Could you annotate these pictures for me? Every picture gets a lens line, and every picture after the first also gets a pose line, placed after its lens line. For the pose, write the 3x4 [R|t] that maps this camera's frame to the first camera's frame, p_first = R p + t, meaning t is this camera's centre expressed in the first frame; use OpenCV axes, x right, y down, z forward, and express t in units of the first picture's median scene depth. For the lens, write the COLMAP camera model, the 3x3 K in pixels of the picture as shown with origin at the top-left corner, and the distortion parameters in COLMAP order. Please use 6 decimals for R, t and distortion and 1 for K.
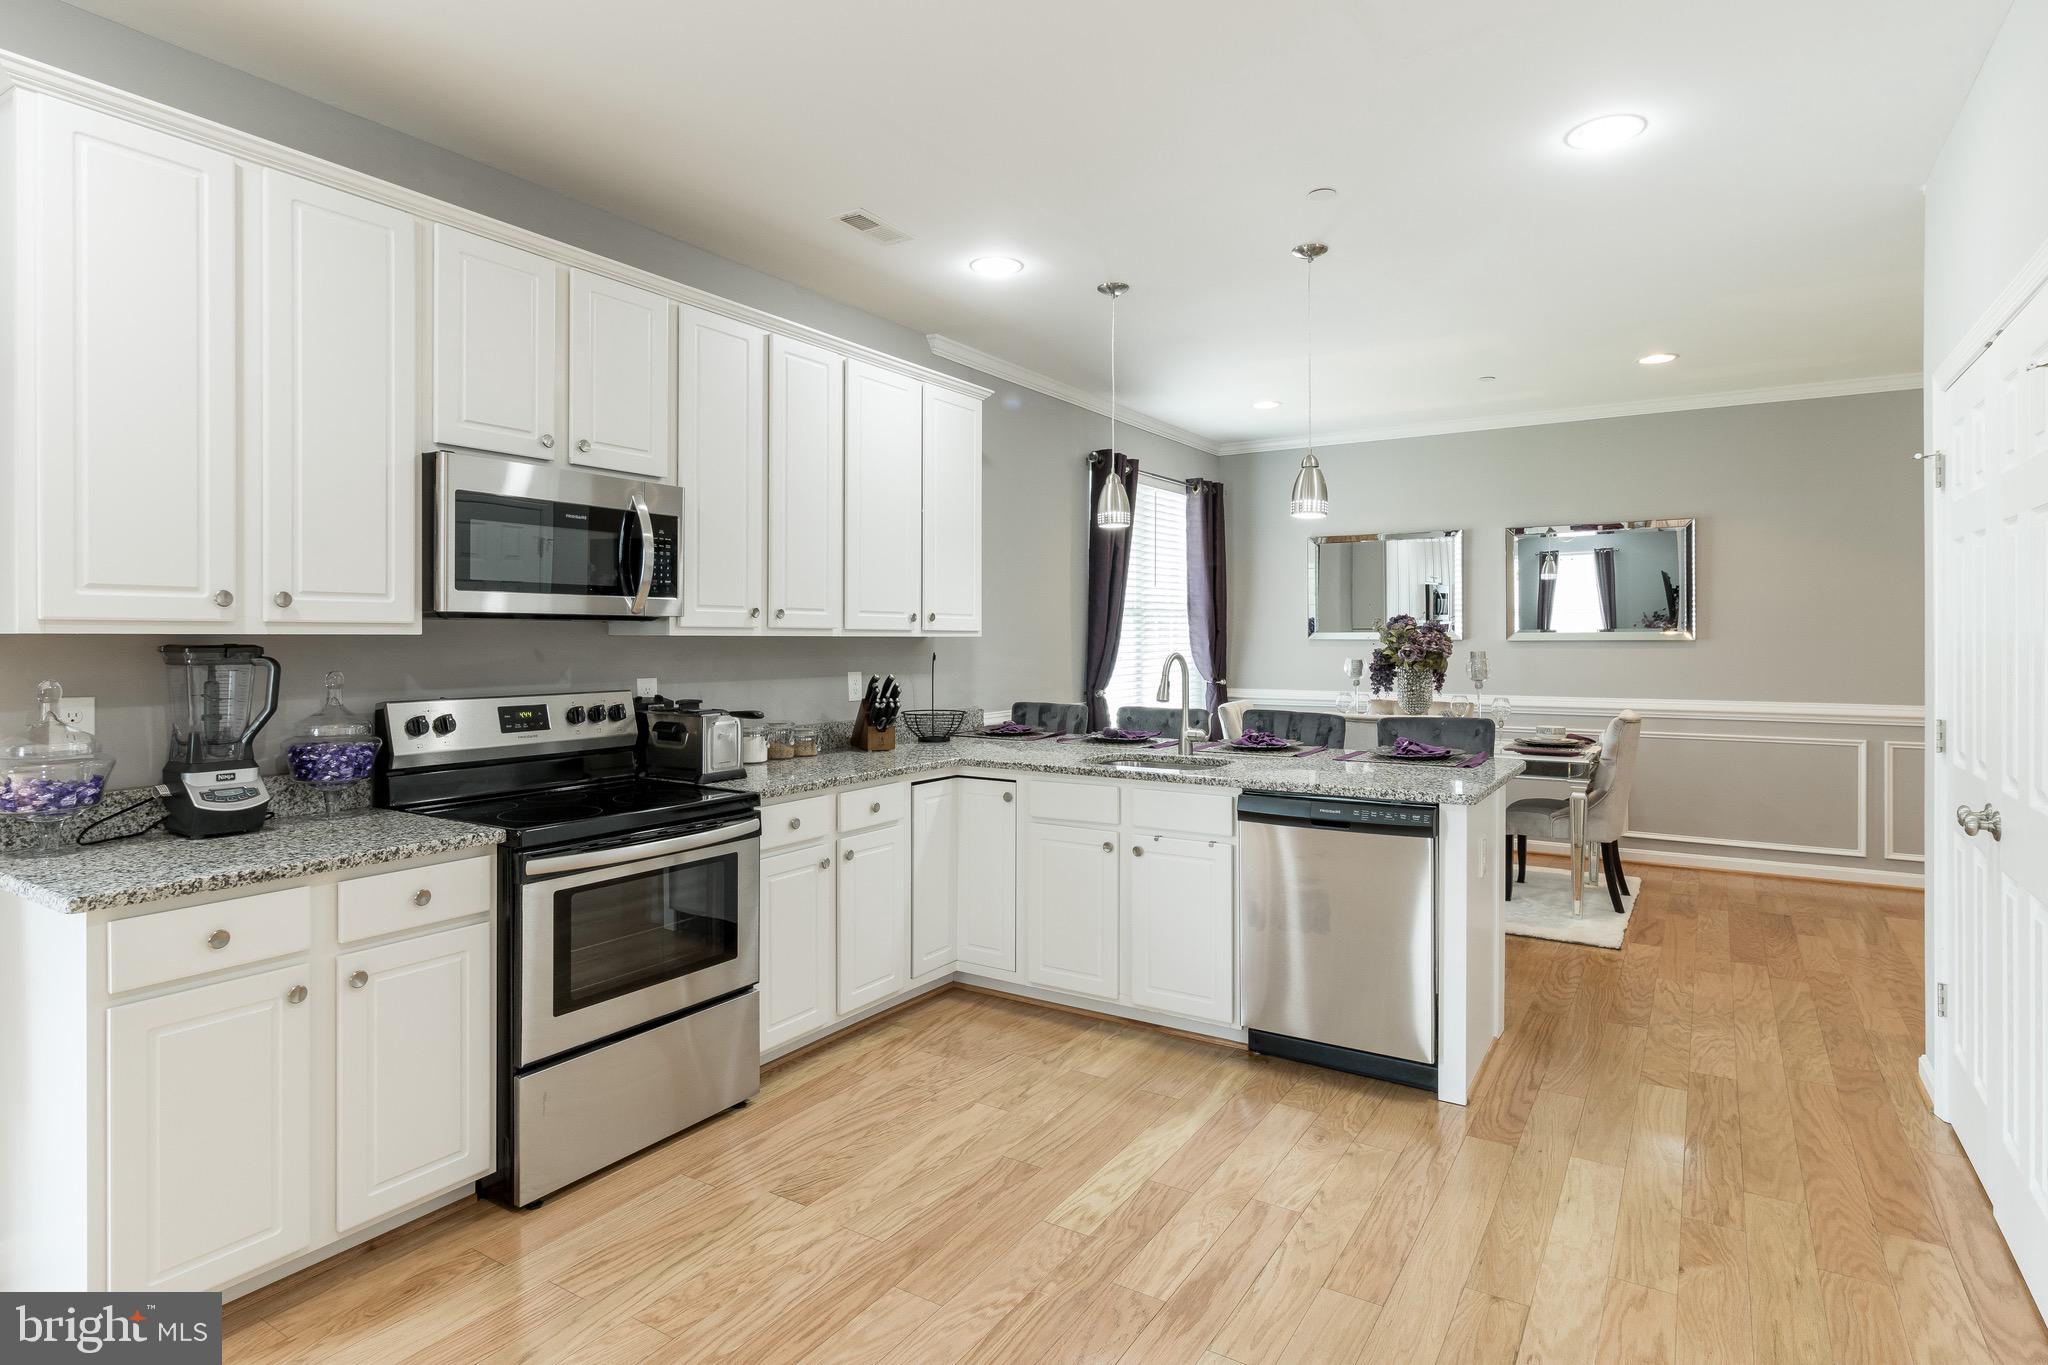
lens RADIAL K [[1071.7, 0, 1027.0], [0, 1071.7, 641.6], [0, 0, 1]] dist [-0.001148, -0.000821]
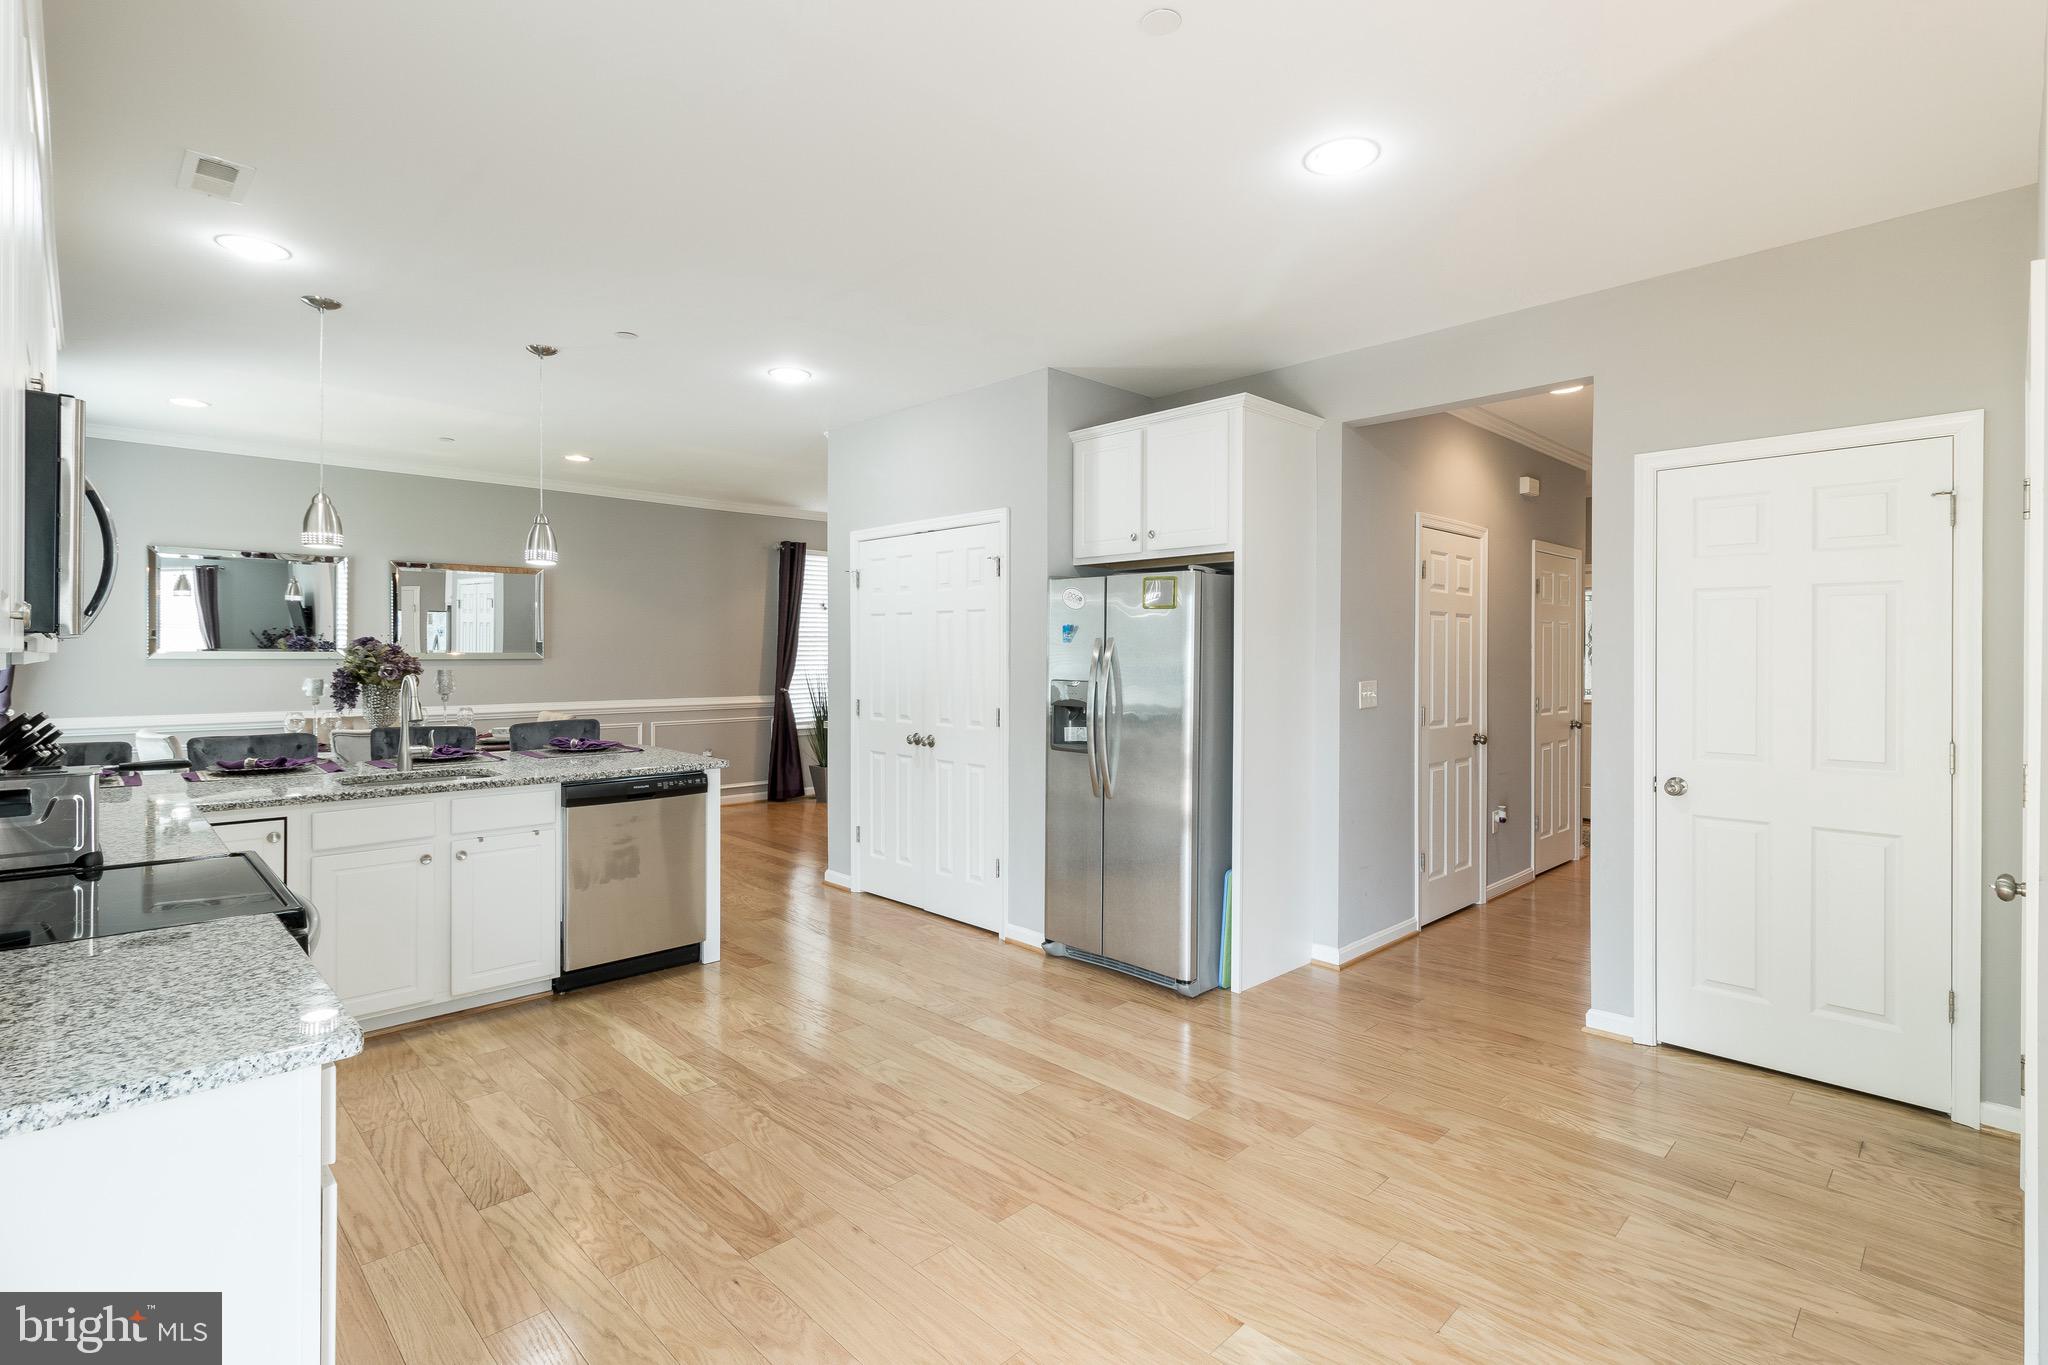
lens RADIAL K [[966.9, 0, 1027.4], [0, 966.9, 652.8], [0, 0, 1]] dist [0.002127, 0.000324]
pose [[0.231984, 0.002617, 0.972716, -0.917228], [-0.000873, 0.999997, -0.002482, -0.014568], [-0.972719, -0.000273, 0.231986, 0.249253]]
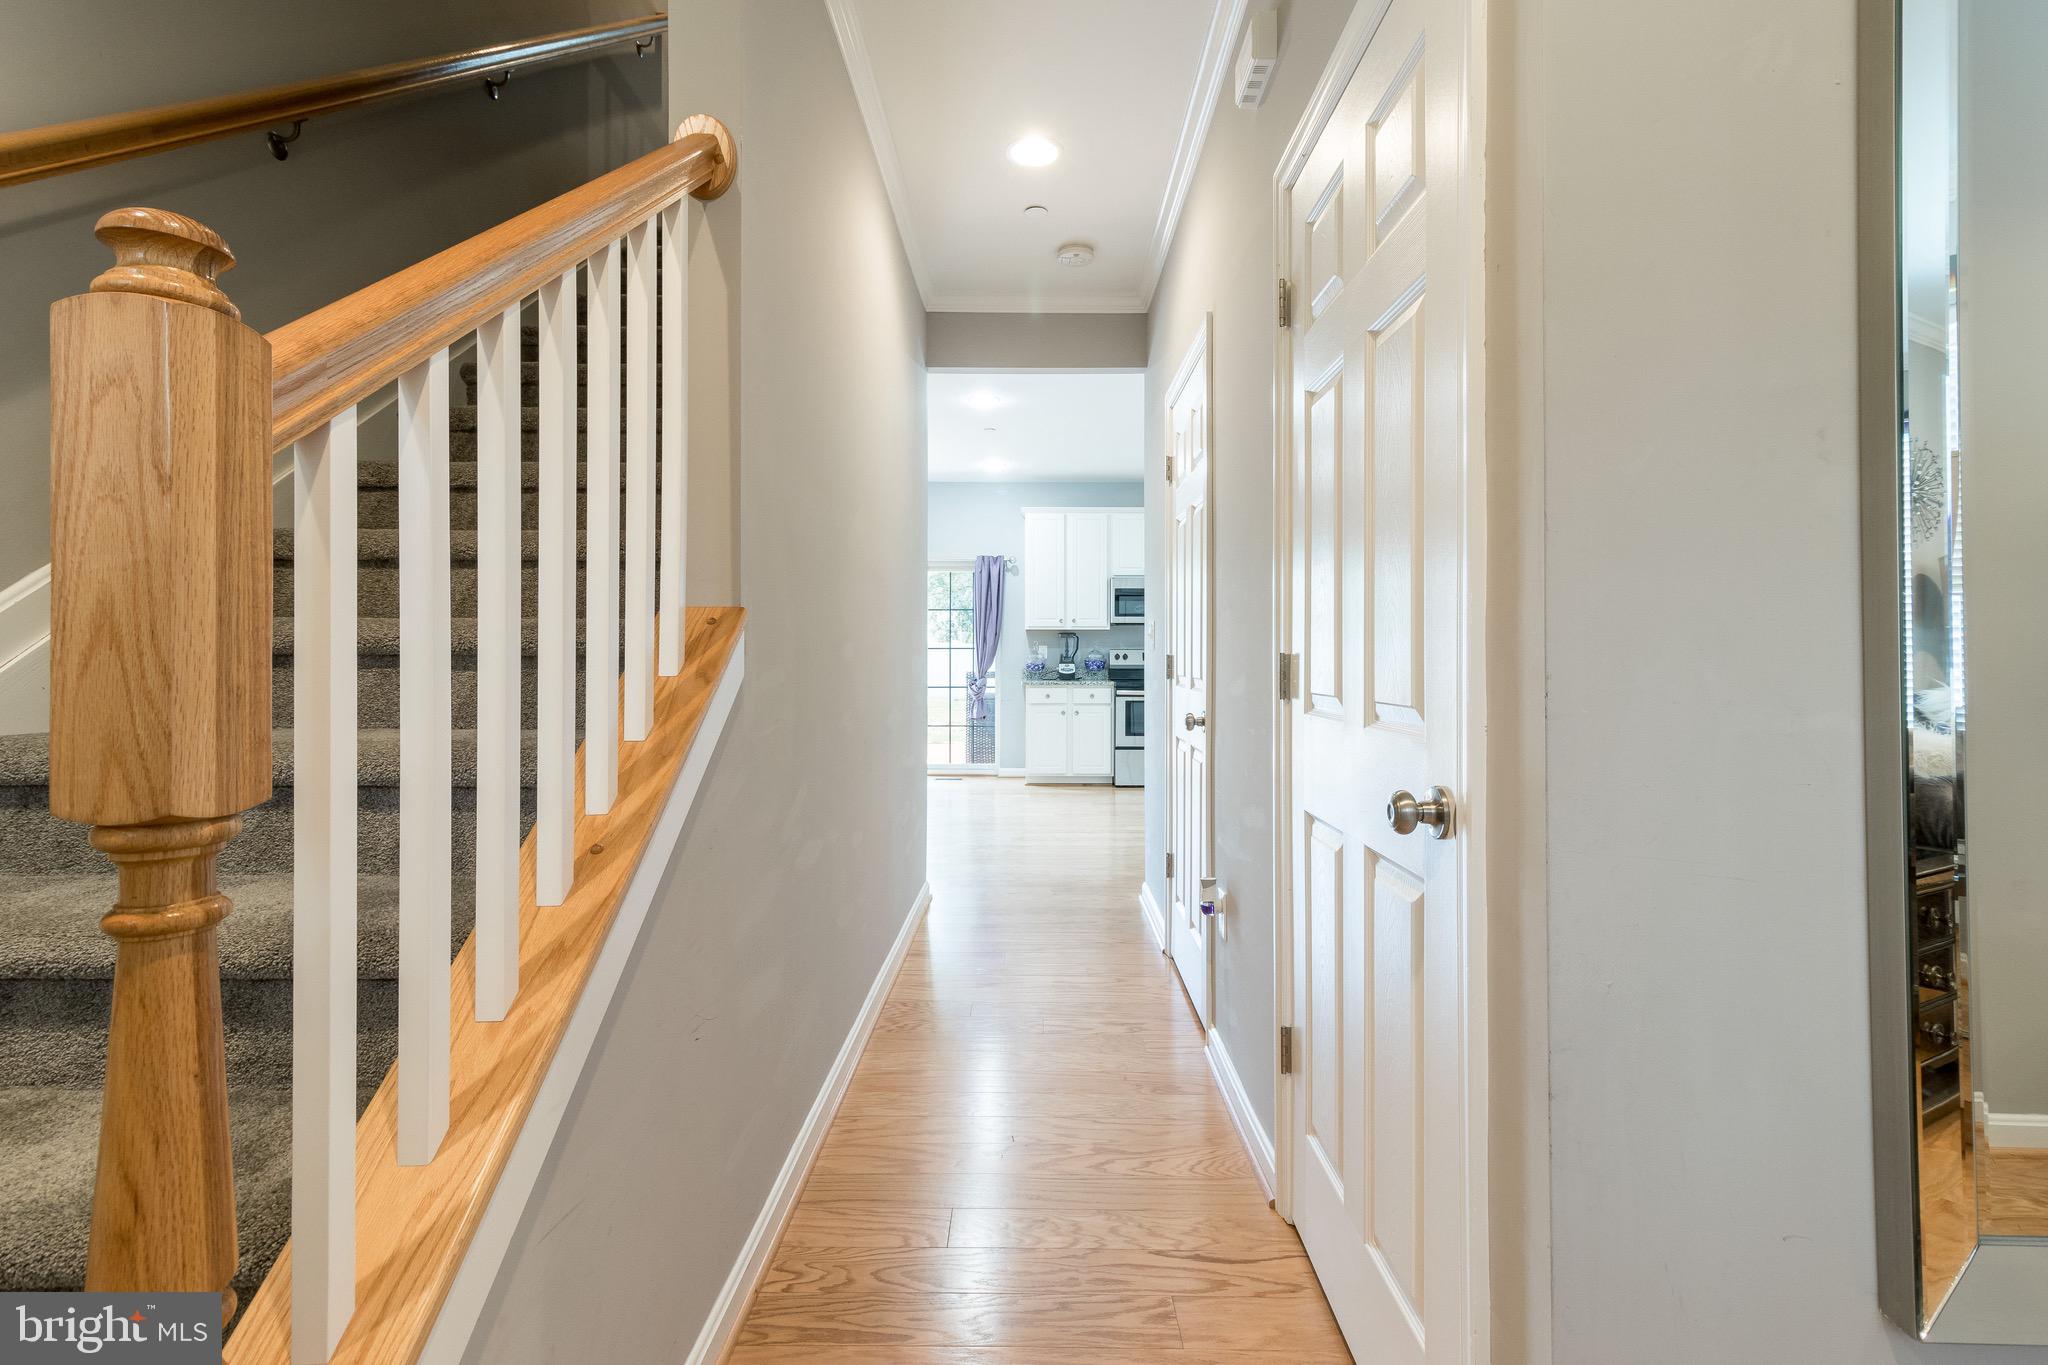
lens RADIAL K [[966.9, 0, 1027.4], [0, 966.9, 652.8], [0, 0, 1]] dist [0.002127, 0.000324]
pose [[0.525444, -0.000759, -0.850828, 1.124927], [-0.001744, 0.999997, -0.001969, 0.043155], [0.850826, 0.002518, 0.525441, -0.511922]]
